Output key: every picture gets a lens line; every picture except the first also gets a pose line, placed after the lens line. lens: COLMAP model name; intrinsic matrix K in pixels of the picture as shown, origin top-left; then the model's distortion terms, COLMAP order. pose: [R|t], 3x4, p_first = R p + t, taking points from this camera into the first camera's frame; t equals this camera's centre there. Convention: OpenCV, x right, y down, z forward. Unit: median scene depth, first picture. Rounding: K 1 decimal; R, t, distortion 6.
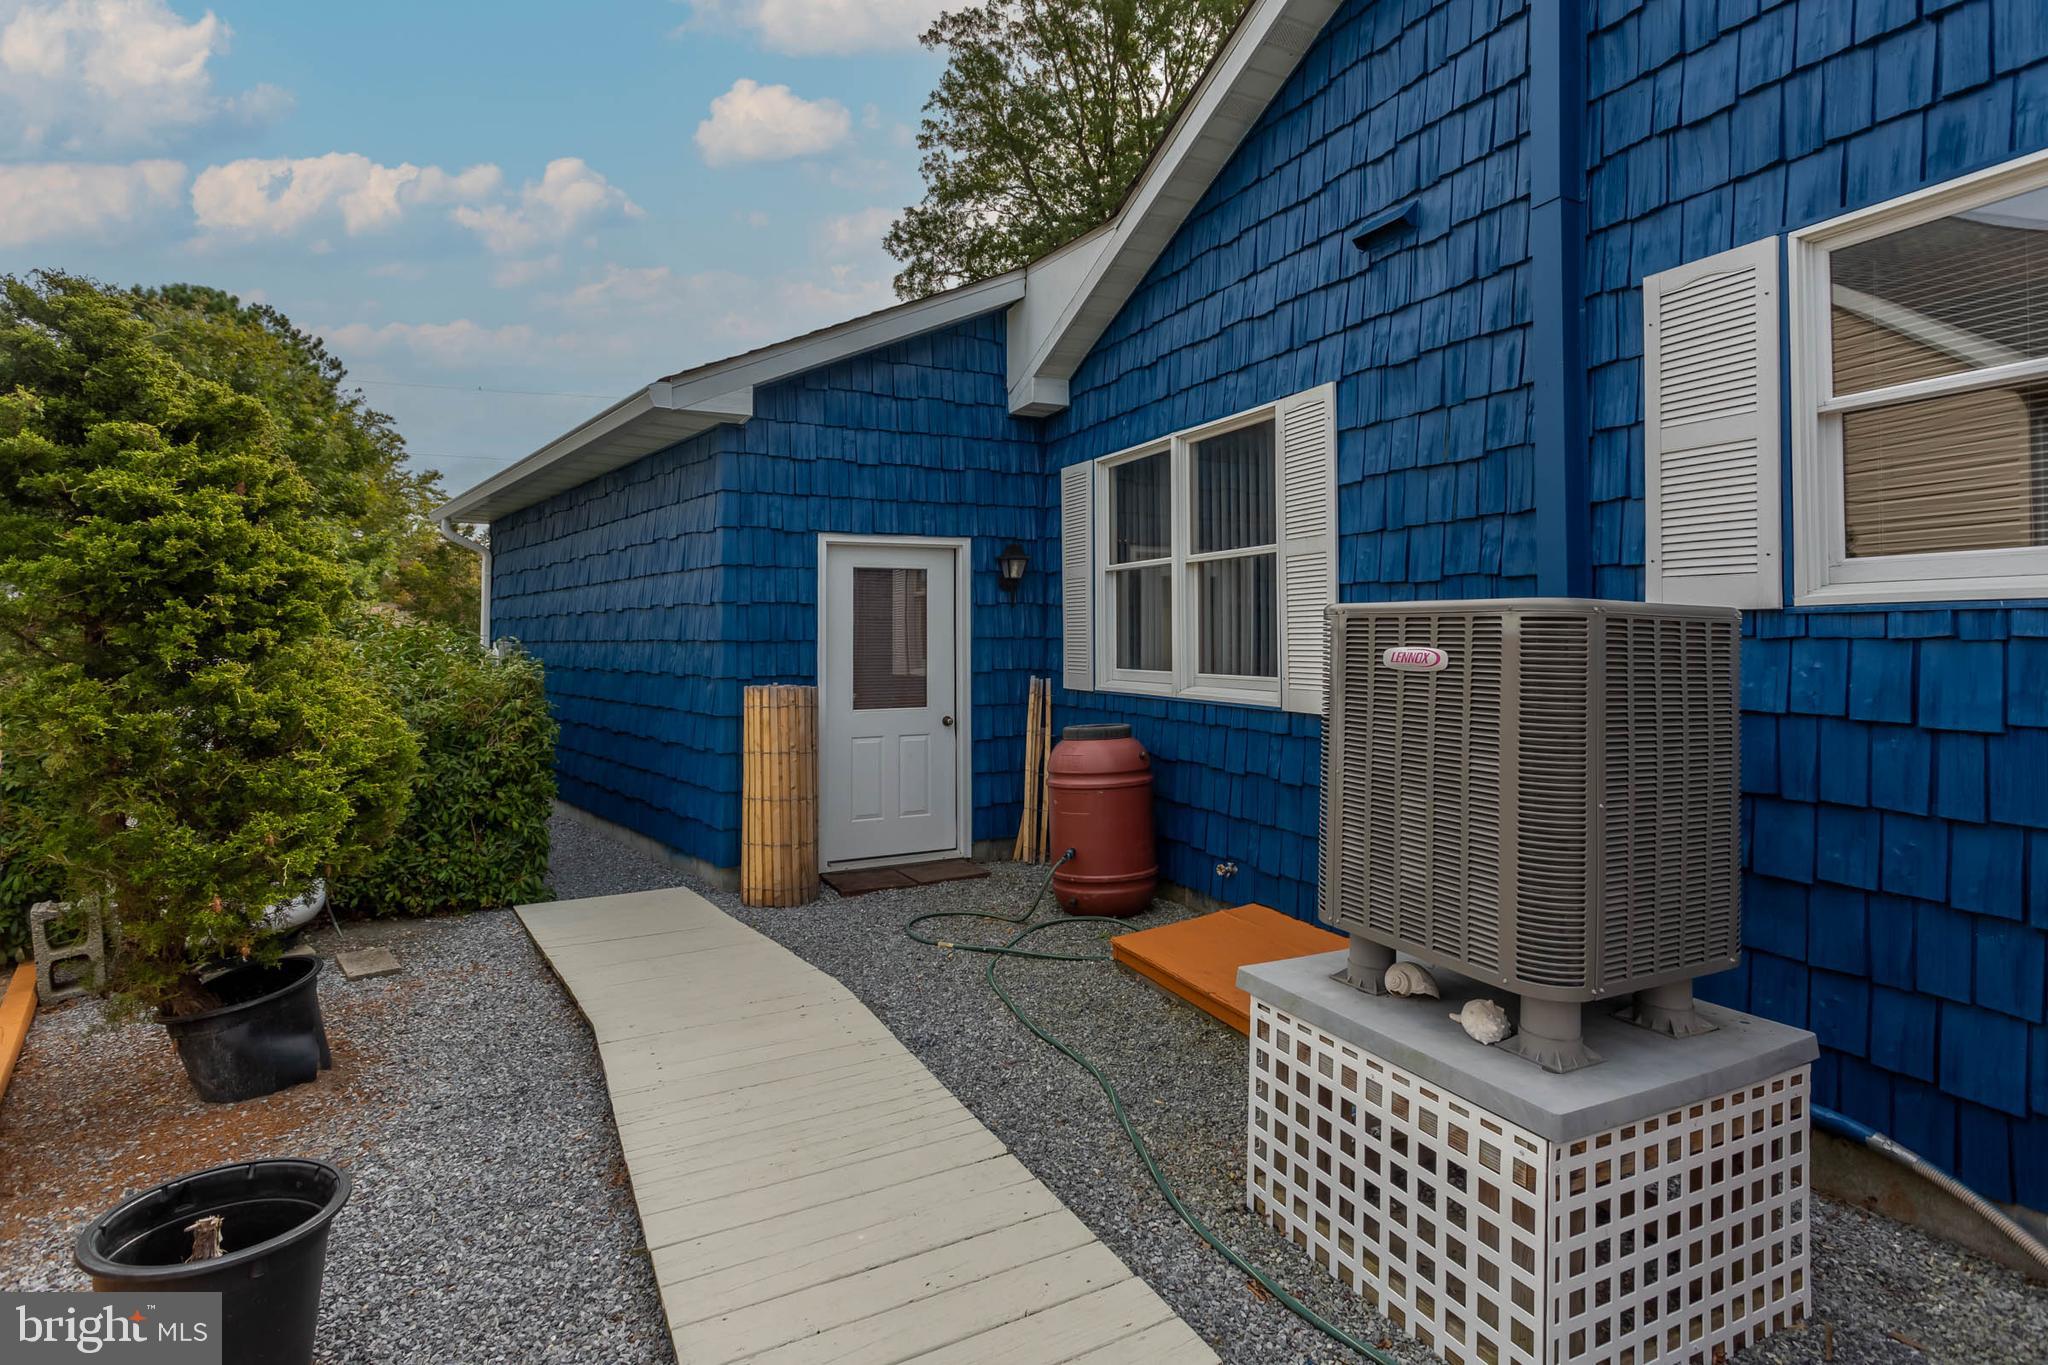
lens RADIAL K [[971.0, 0, 1023.6], [0, 971.0, 626.7], [0, 0, 1]] dist [0.003651, 0.004296]
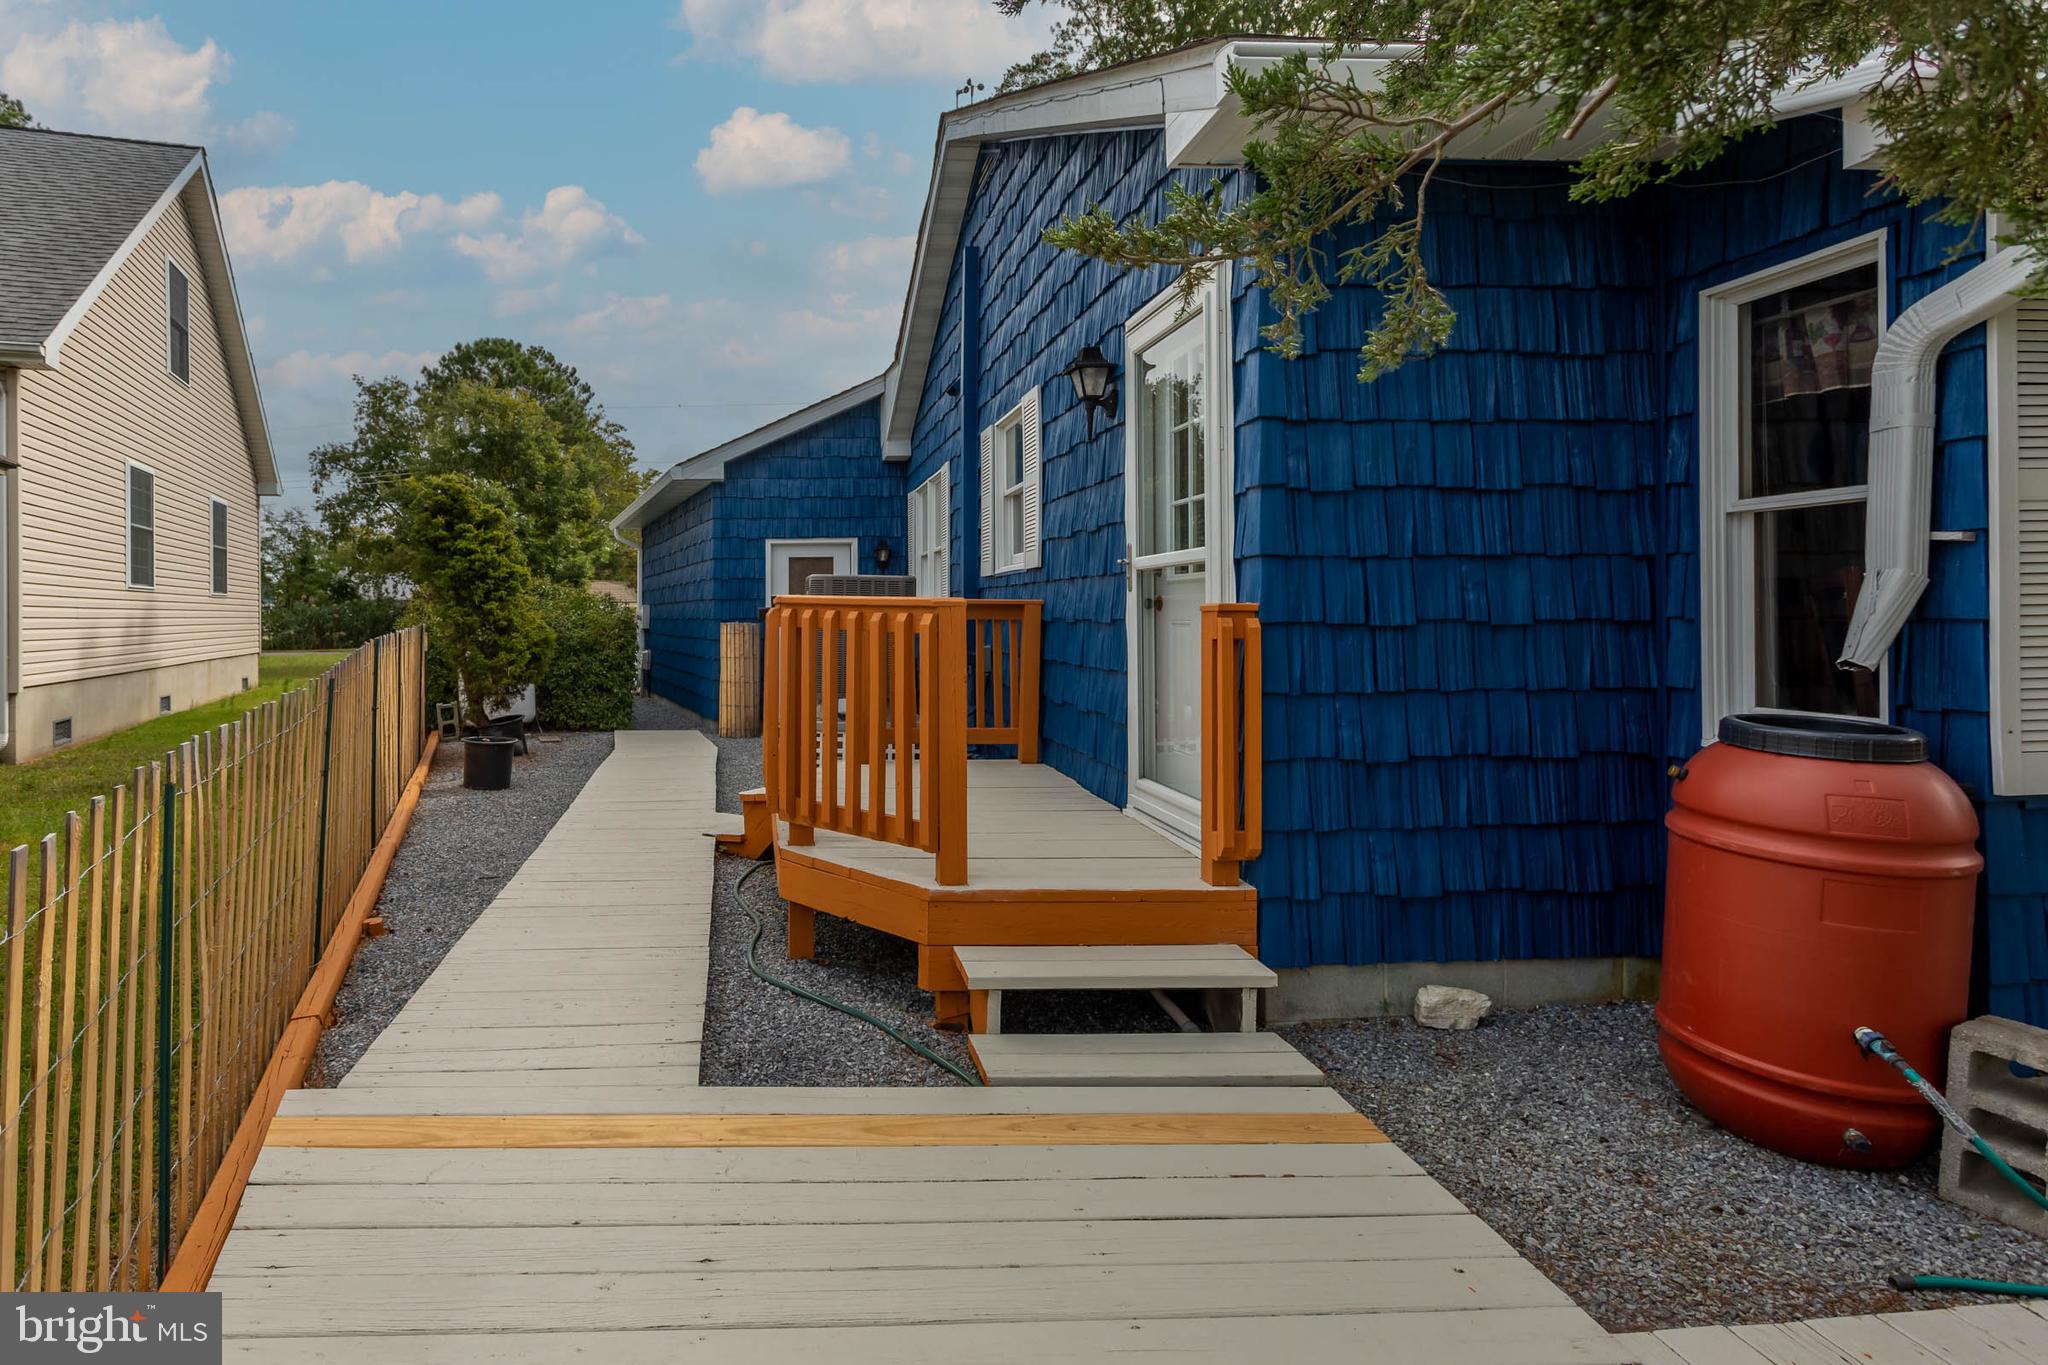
lens RADIAL K [[1048.8, 0, 855.0], [0, 1048.8, 621.4], [0, 0, 1]] dist [0.005418, 0.000353]
pose [[0.929197, -0.000427, -0.369584, 0.707812], [0.008227, 0.999775, 0.019530, 0.020819], [0.369493, -0.021188, 0.928992, -0.794939]]
